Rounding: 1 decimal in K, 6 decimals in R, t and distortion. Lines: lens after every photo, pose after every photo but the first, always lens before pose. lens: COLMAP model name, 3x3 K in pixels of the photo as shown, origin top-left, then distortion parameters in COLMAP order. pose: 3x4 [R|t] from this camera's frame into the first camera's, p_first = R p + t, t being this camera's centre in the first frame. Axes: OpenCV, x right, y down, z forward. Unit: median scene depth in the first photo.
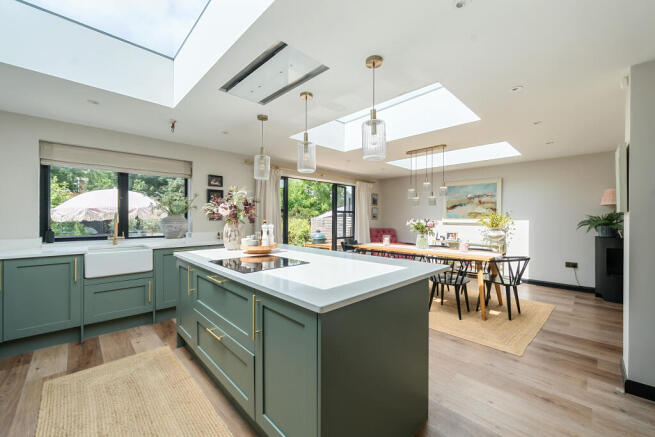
lens RADIAL K [[265.6, 0, 316.2], [0, 265.6, 218.7], [0, 0, 1]] dist [-0.001853, 0.000022]
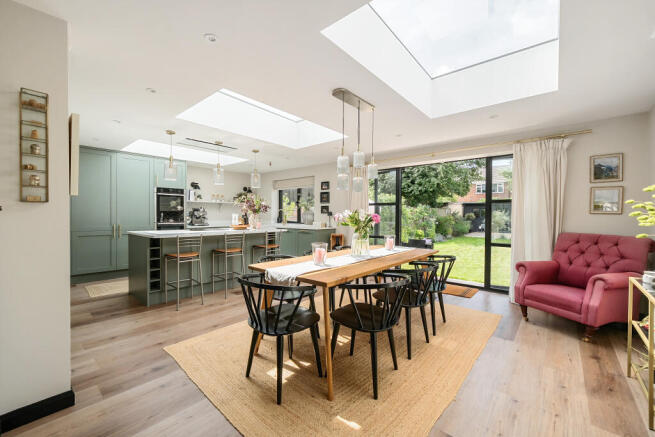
lens RADIAL K [[265.6, 0, 322.2], [0, 265.6, 218.7], [0, 0, 1]] dist [-0.001853, 0.000022]
pose [[0.099525, 0.012167, -0.994961, 1.047881], [-0.009946, 0.999887, 0.011232, 0.017077], [0.994985, 0.008778, 0.099635, 0.867301]]
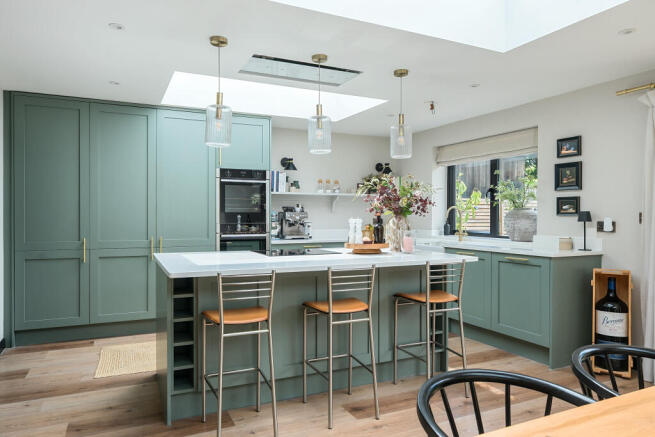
lens RADIAL K [[450.3, 0, 325.4], [0, 450.3, 216.8], [0, 0, 1]] dist [-0.026063, 0.000528]
pose [[-0.300195, 0.000801, -0.953878, 0.704760], [-0.007387, 0.999968, 0.003164, 0.007220], [0.953849, 0.007996, -0.300179, 0.811148]]
